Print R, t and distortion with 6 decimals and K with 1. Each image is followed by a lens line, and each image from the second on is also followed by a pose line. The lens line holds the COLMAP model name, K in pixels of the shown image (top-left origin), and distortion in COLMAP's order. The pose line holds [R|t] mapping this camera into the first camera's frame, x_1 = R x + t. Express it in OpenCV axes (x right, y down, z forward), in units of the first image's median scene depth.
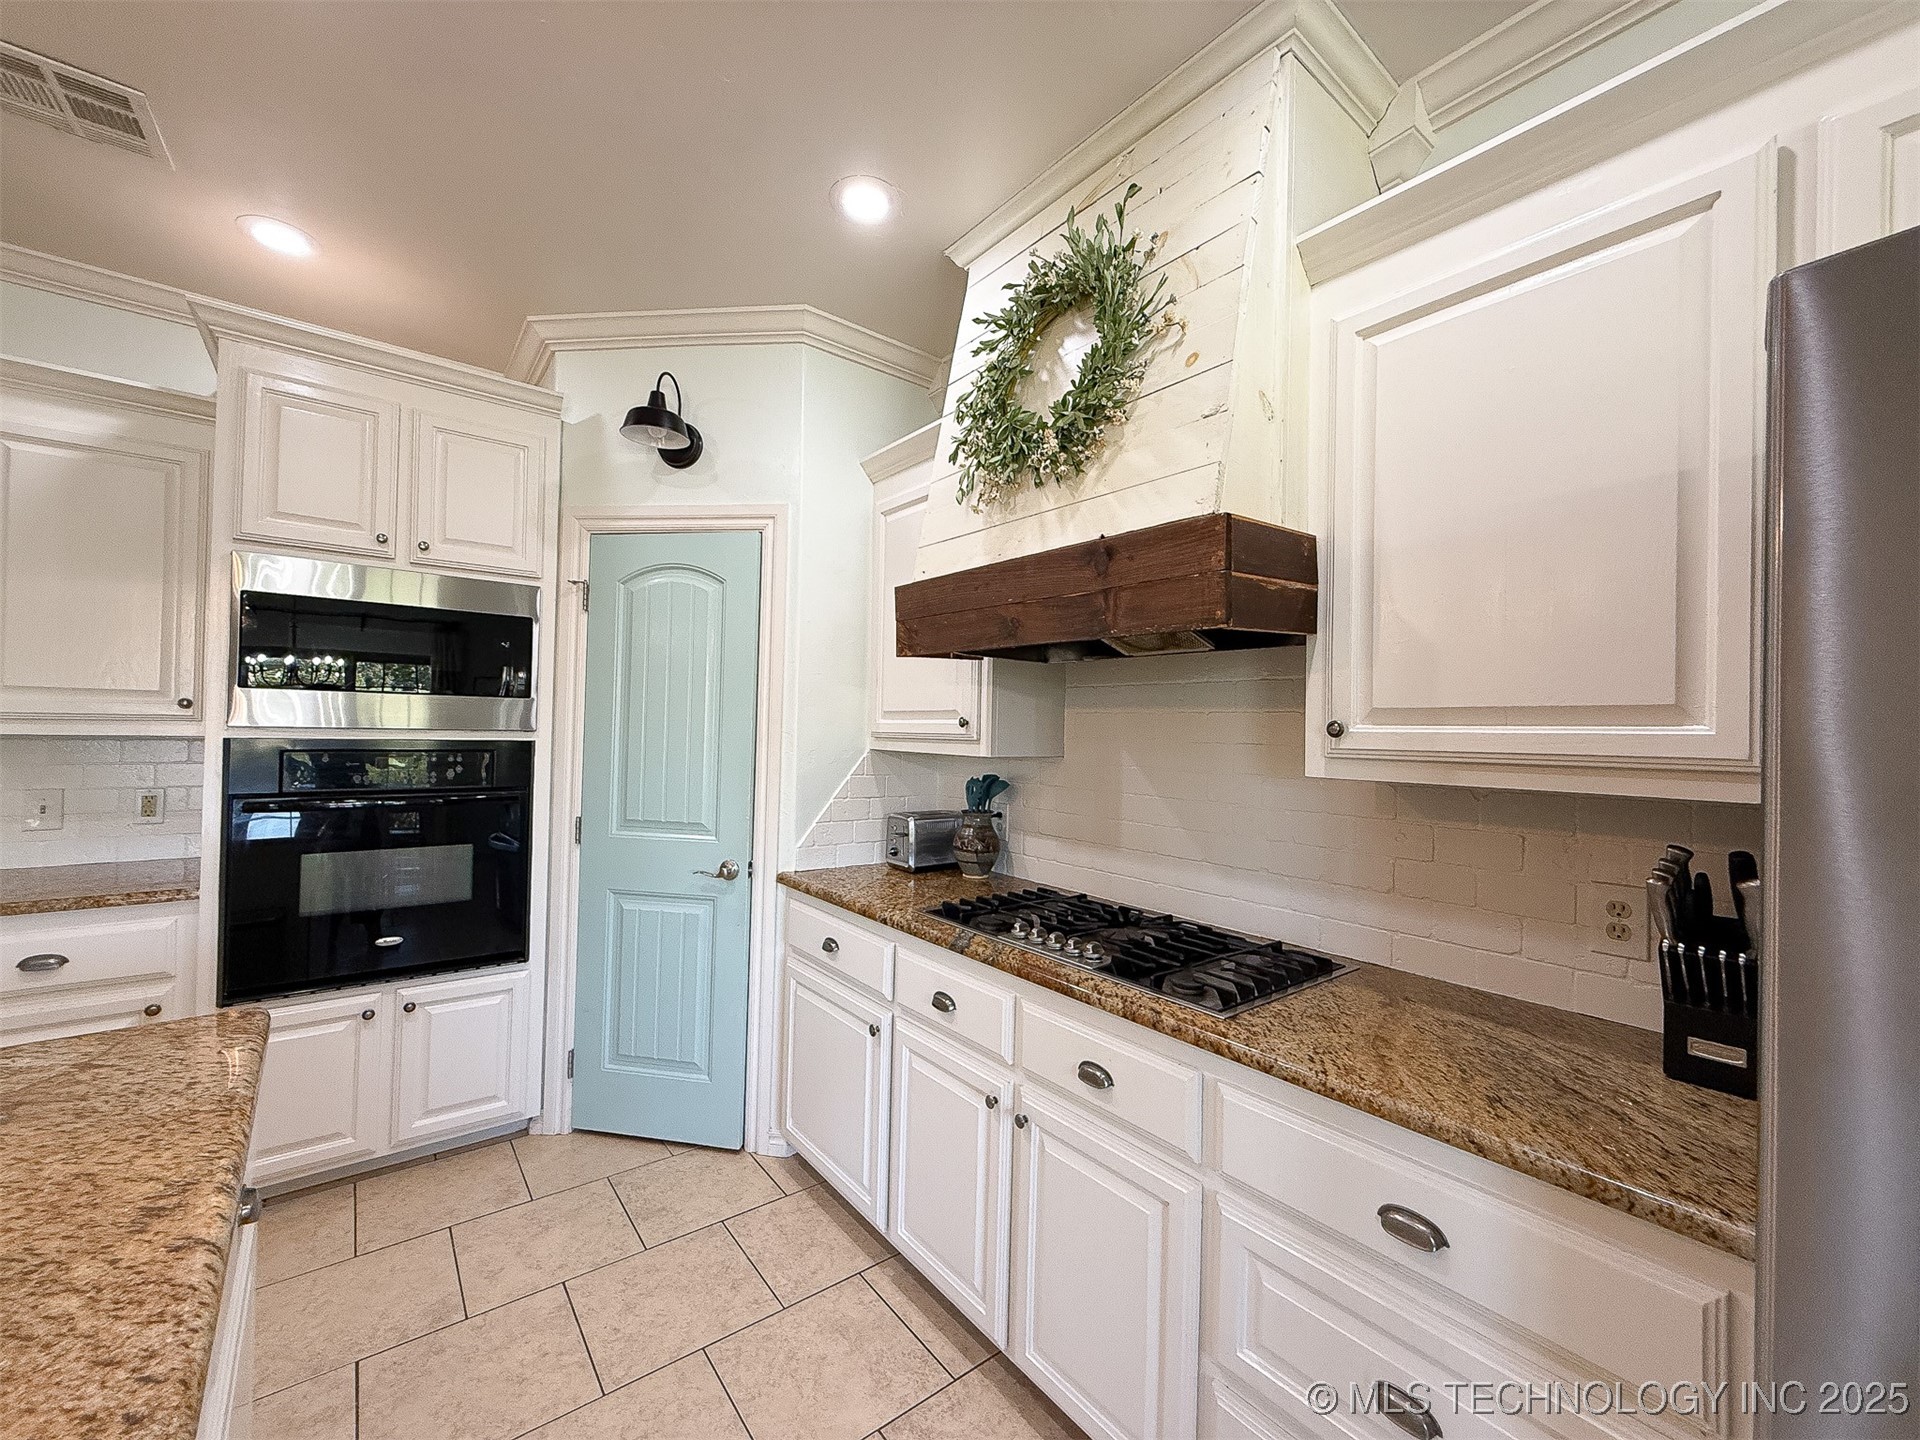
lens RADIAL K [[770.6, 0, 961.8], [0, 770.6, 721.5], [0, 0, 1]] dist [-0.000310, 0.000903]
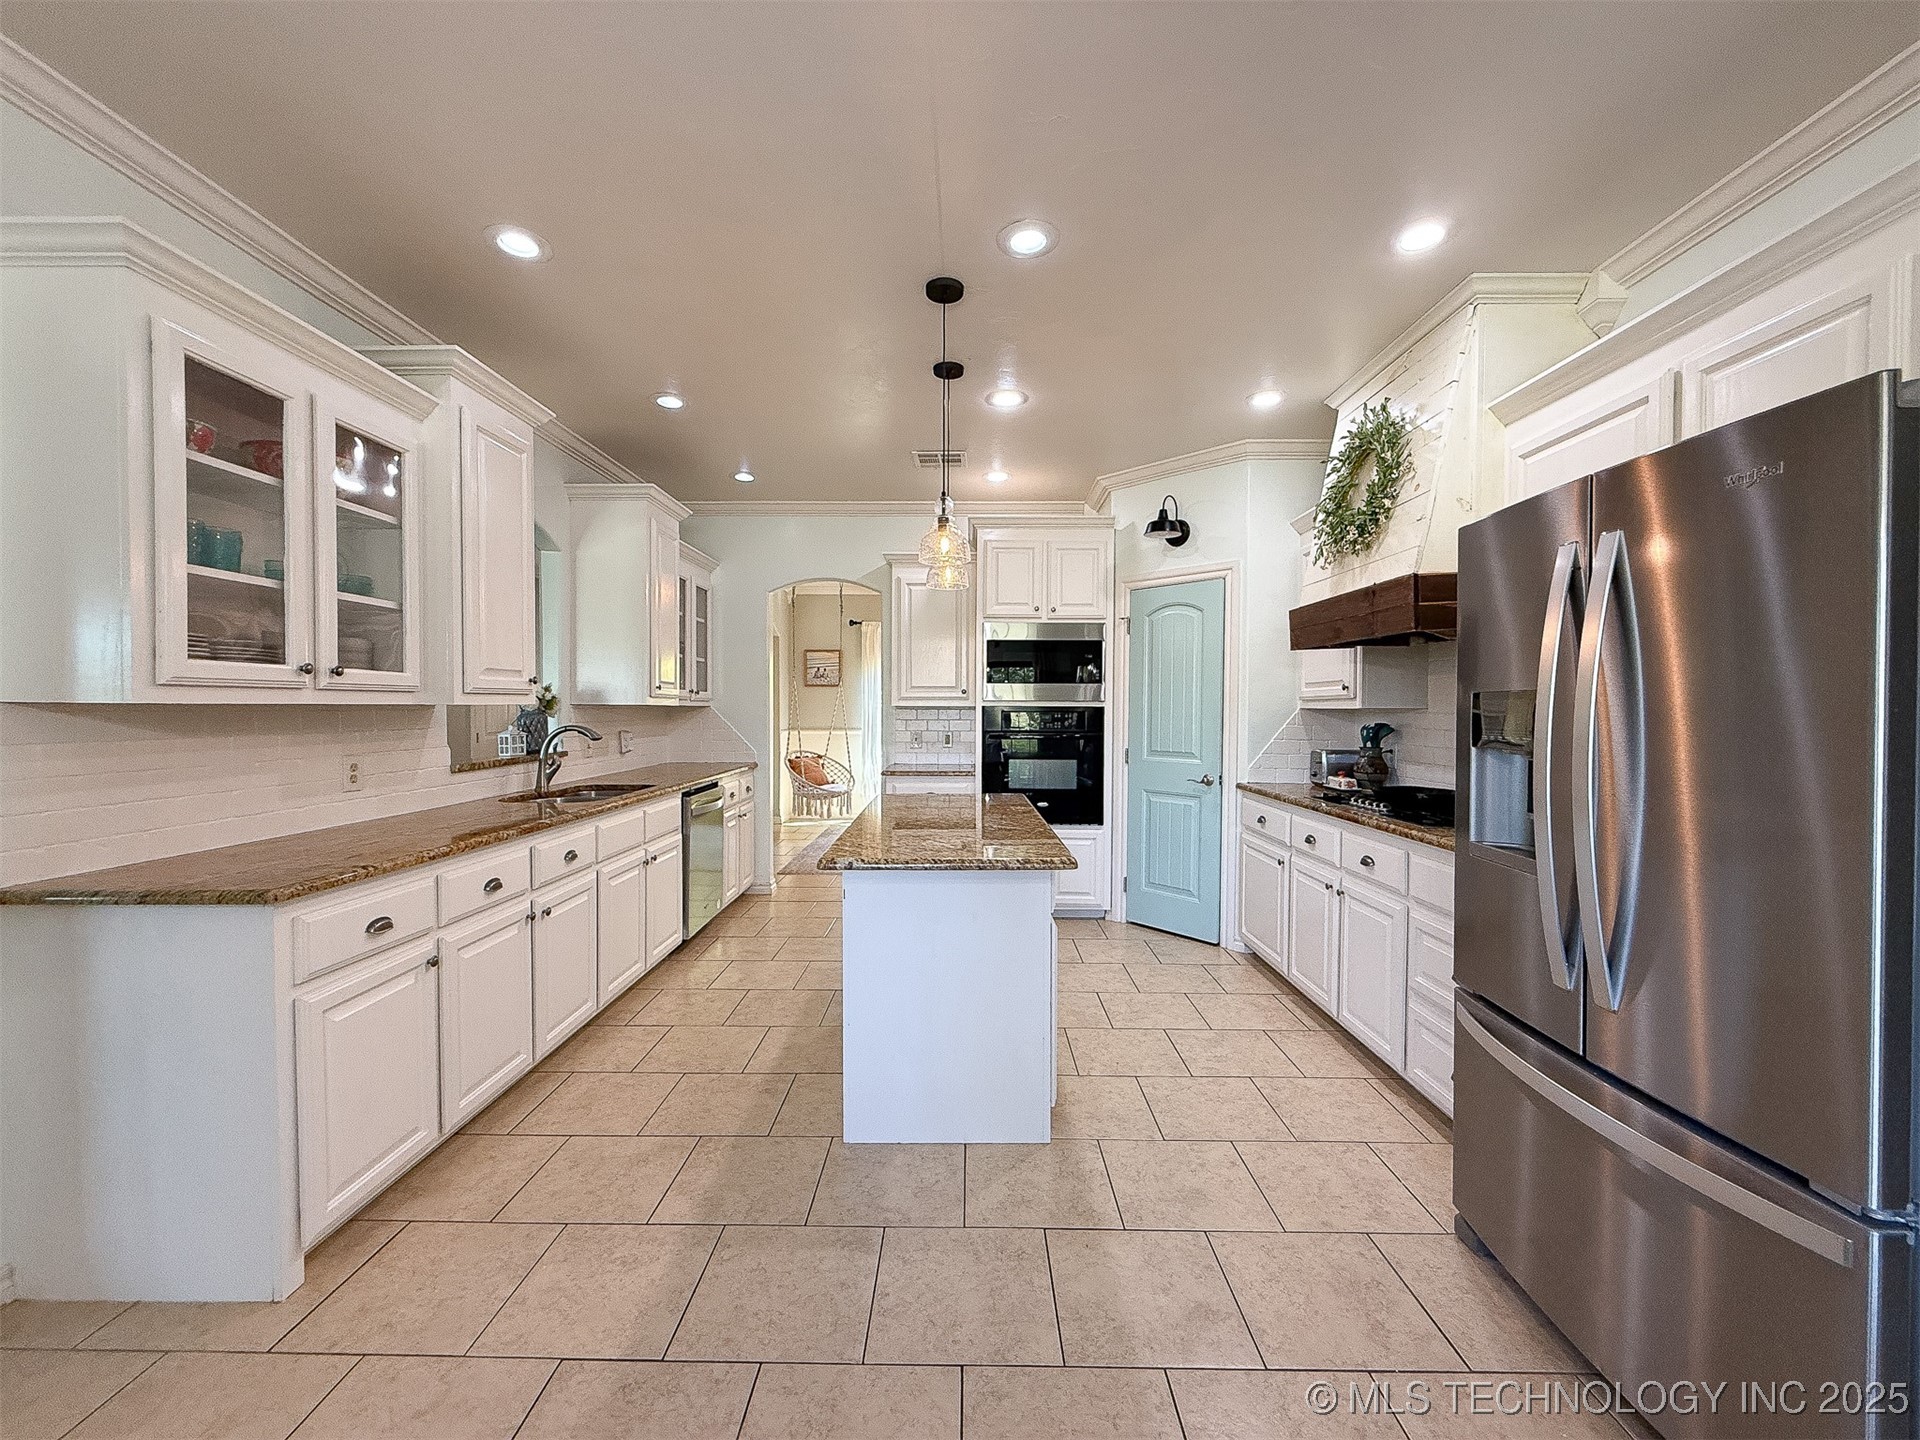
lens RADIAL K [[770.6, 0, 946.7], [0, 770.6, 723.2], [0, 0, 1]] dist [-0.000310, 0.000903]
pose [[0.766520, -0.006863, -0.642184, 0.374403], [0.018591, 0.999761, 0.011506, 0.039471], [0.641952, -0.020759, 0.766464, -0.721485]]
